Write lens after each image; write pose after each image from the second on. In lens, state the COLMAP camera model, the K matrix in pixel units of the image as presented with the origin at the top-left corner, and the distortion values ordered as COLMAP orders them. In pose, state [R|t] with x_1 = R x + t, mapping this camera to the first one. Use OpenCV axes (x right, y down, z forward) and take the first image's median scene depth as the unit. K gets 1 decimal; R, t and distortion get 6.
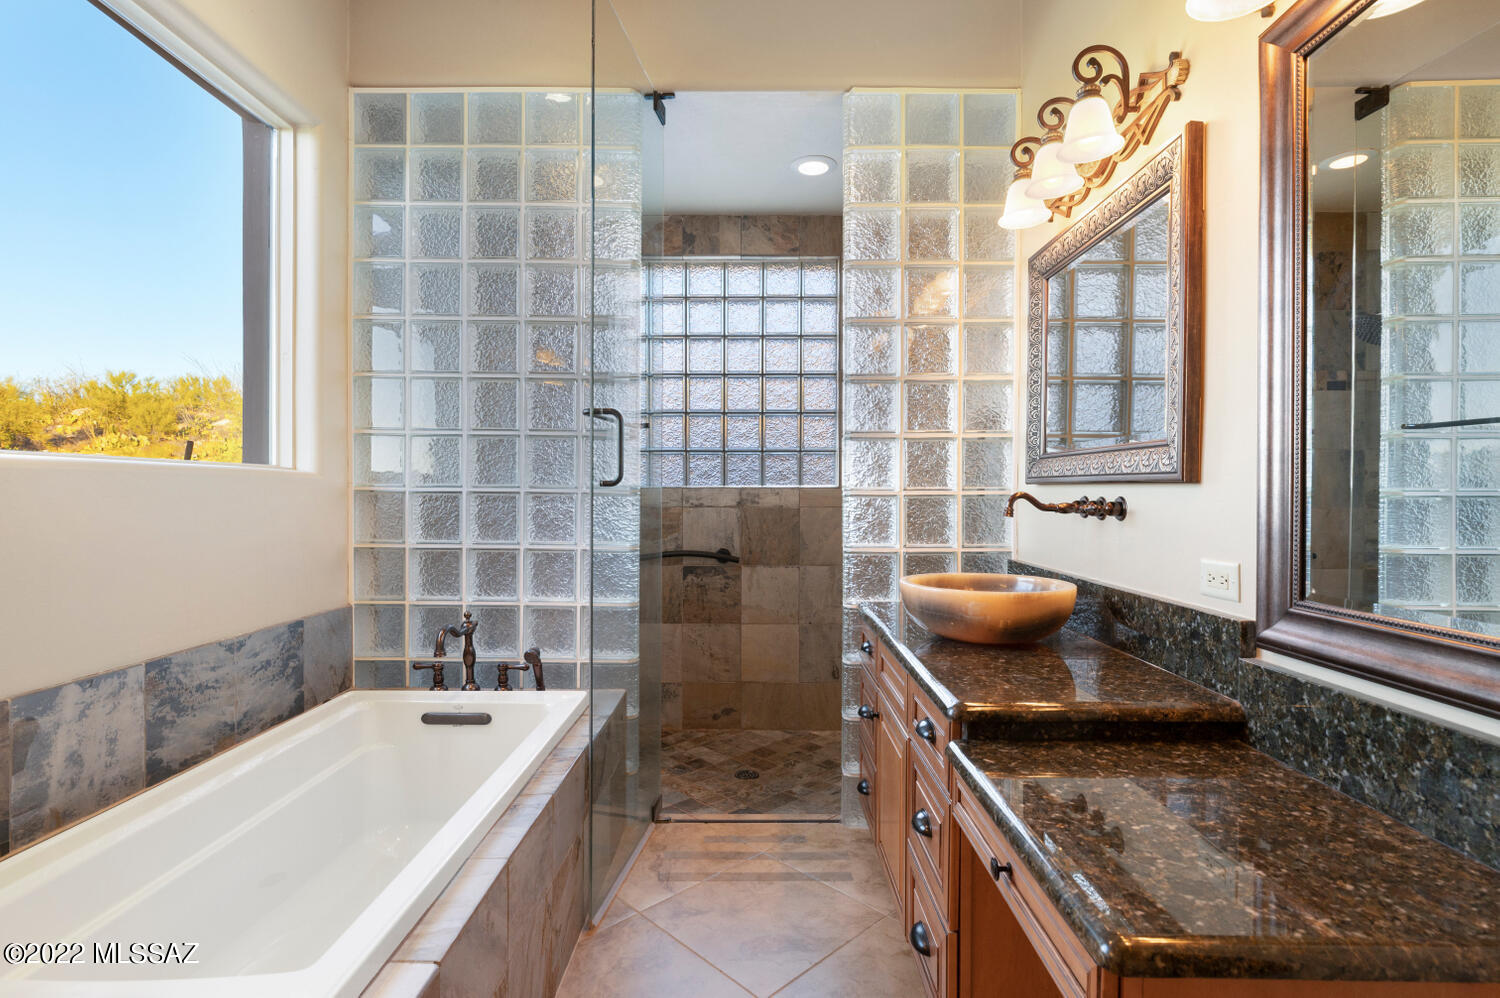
lens RADIAL K [[724.6, 0, 751.3], [0, 724.6, 502.0], [0, 0, 1]] dist [-0.000608, 0.000468]
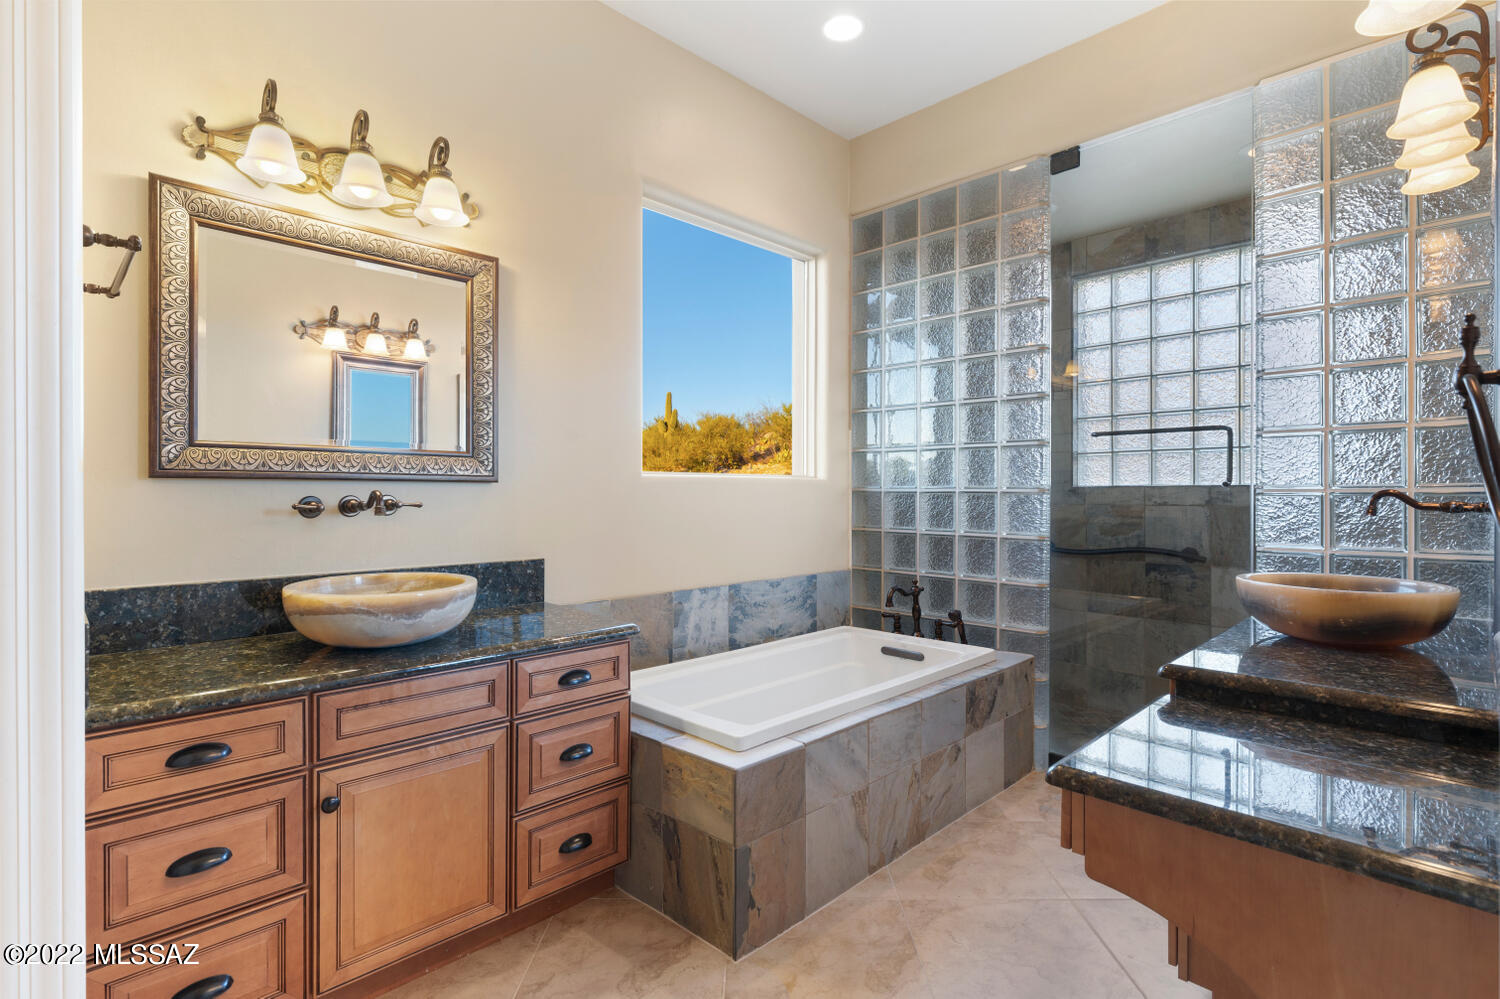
lens RADIAL K [[724.6, 0, 747.4], [0, 724.6, 496.1], [0, 0, 1]] dist [-0.000608, 0.000468]
pose [[0.708982, -0.000318, -0.705226, 0.347433], [-0.004739, 0.999975, -0.005215, 0.003146], [0.705210, 0.007040, 0.708963, -0.193202]]
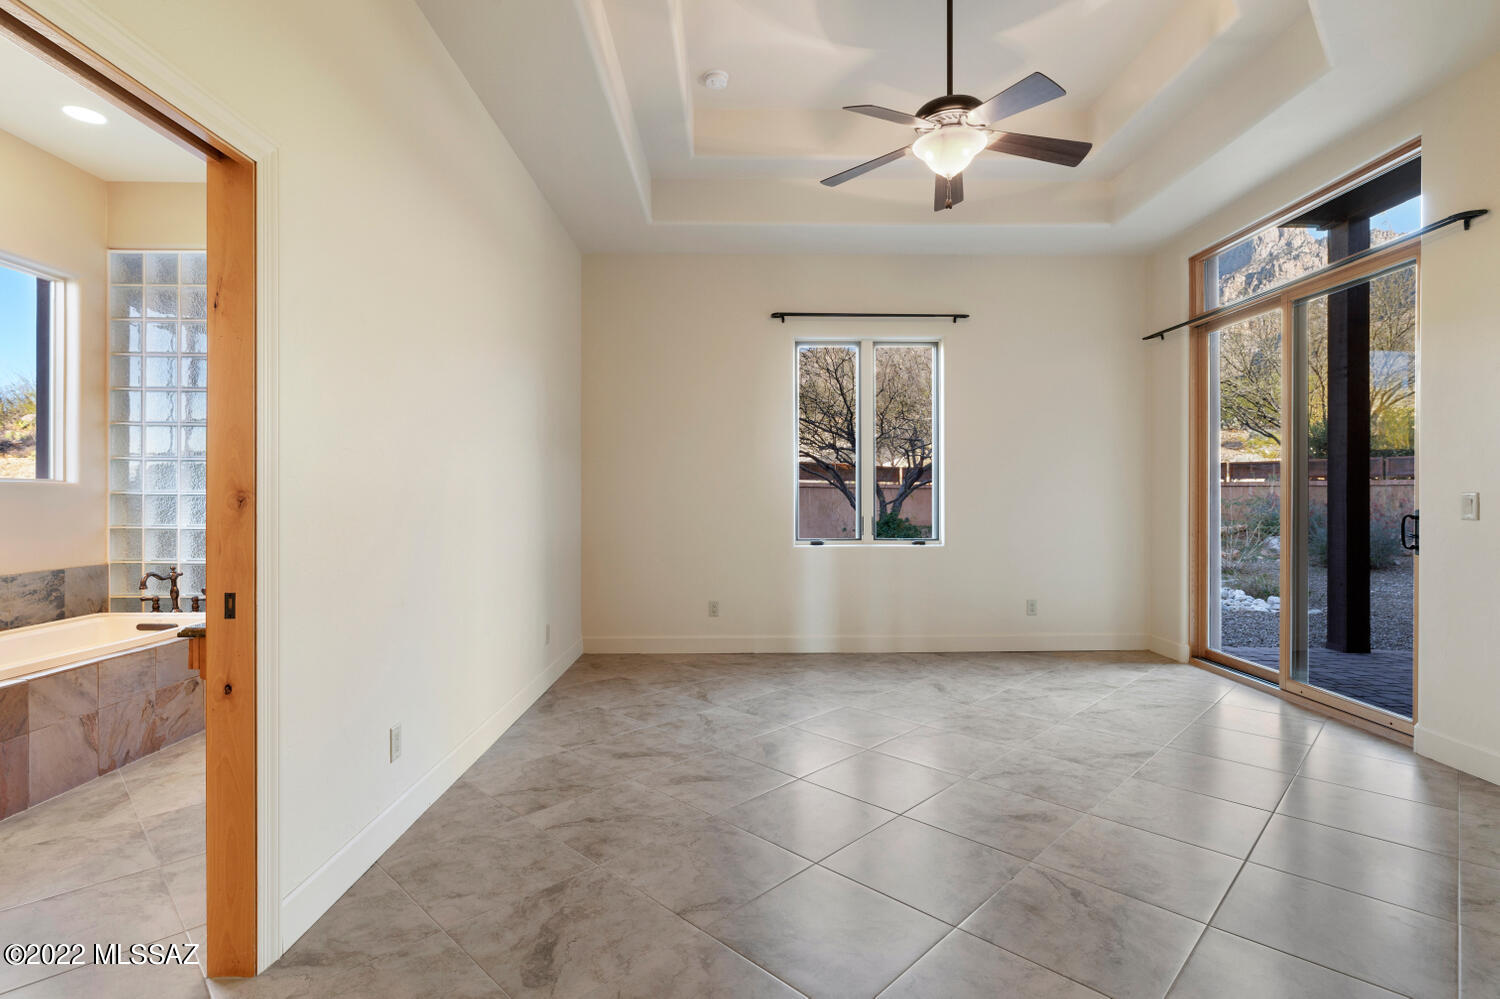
lens RADIAL K [[724.6, 0, 752.8], [0, 724.6, 500.3], [0, 0, 1]] dist [-0.000608, 0.000468]
pose [[0.999589, -0.000770, 0.028665, 0.895287], [0.000984, 0.999972, -0.007431, 0.012895], [-0.028658, 0.007456, 0.999561, -0.709003]]
